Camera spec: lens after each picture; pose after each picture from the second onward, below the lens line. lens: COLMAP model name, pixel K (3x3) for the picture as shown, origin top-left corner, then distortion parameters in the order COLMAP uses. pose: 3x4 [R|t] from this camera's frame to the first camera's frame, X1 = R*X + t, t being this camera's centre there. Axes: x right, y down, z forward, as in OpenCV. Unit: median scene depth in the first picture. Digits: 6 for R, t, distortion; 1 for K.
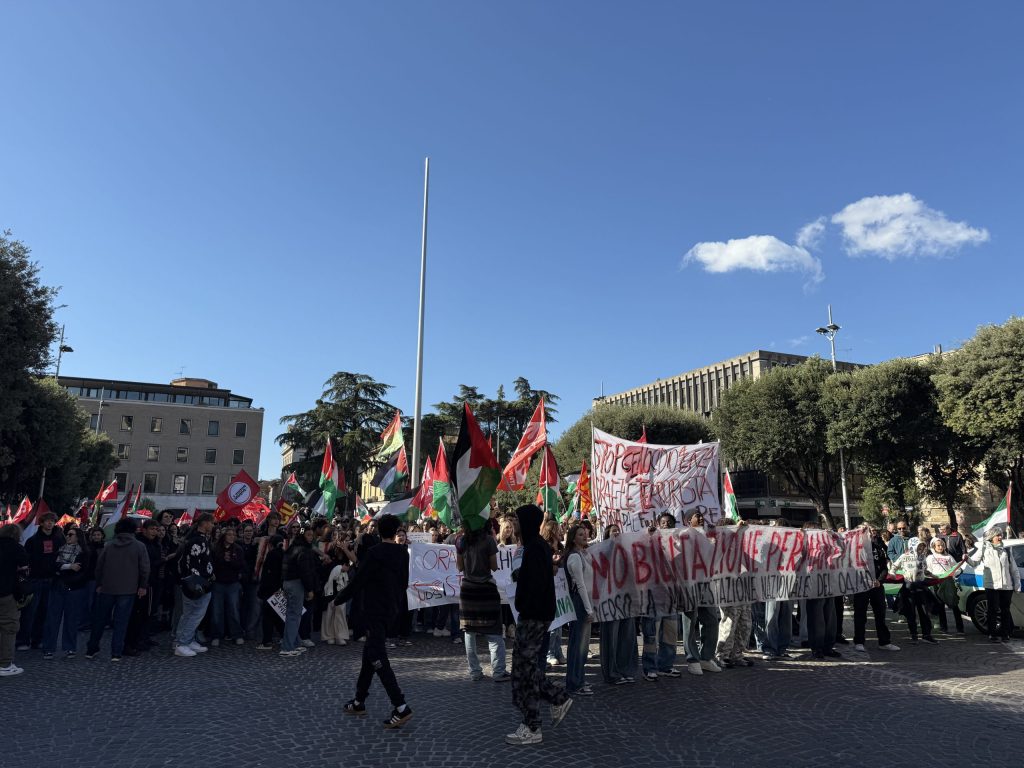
lens RADIAL K [[728.7, 0, 516.5], [0, 728.7, 386.4], [0, 0, 1]] dist [0.106240, -0.095543]
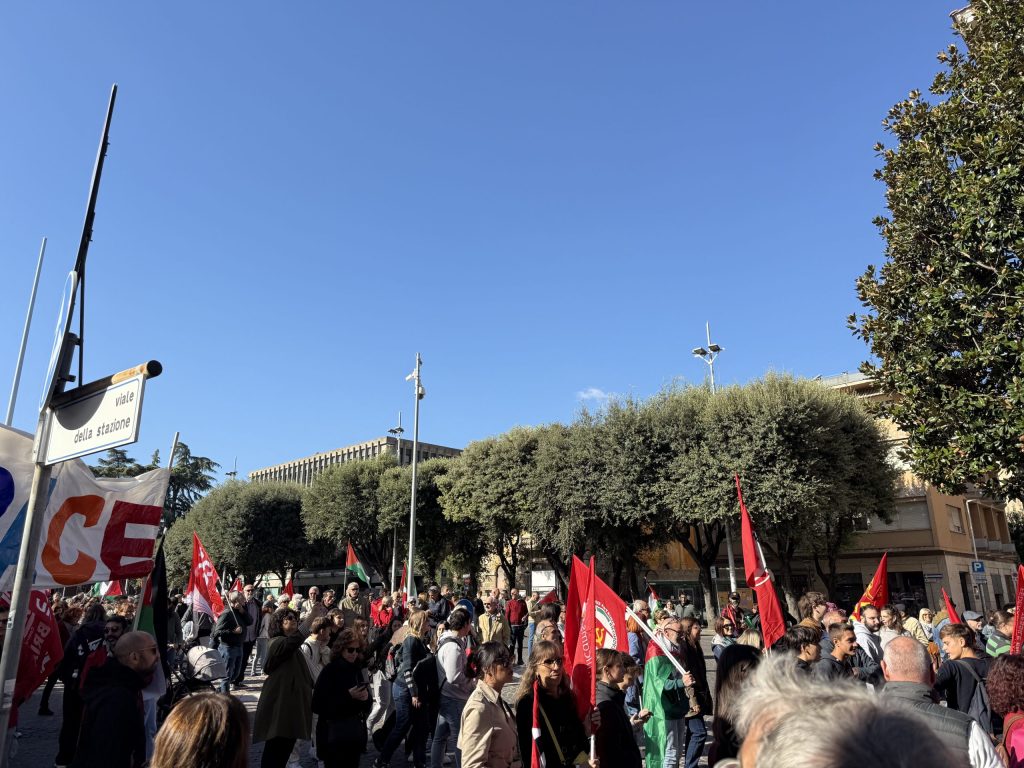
lens RADIAL K [[721.2, 0, 503.1], [0, 721.2, 385.8], [0, 0, 1]] dist [0.150787, -0.232237]
pose [[0.932491, 0.089605, 0.349902, 0.062286], [-0.058176, 0.993351, -0.099342, -0.017120], [-0.356477, 0.072279, 0.931504, -0.087788]]
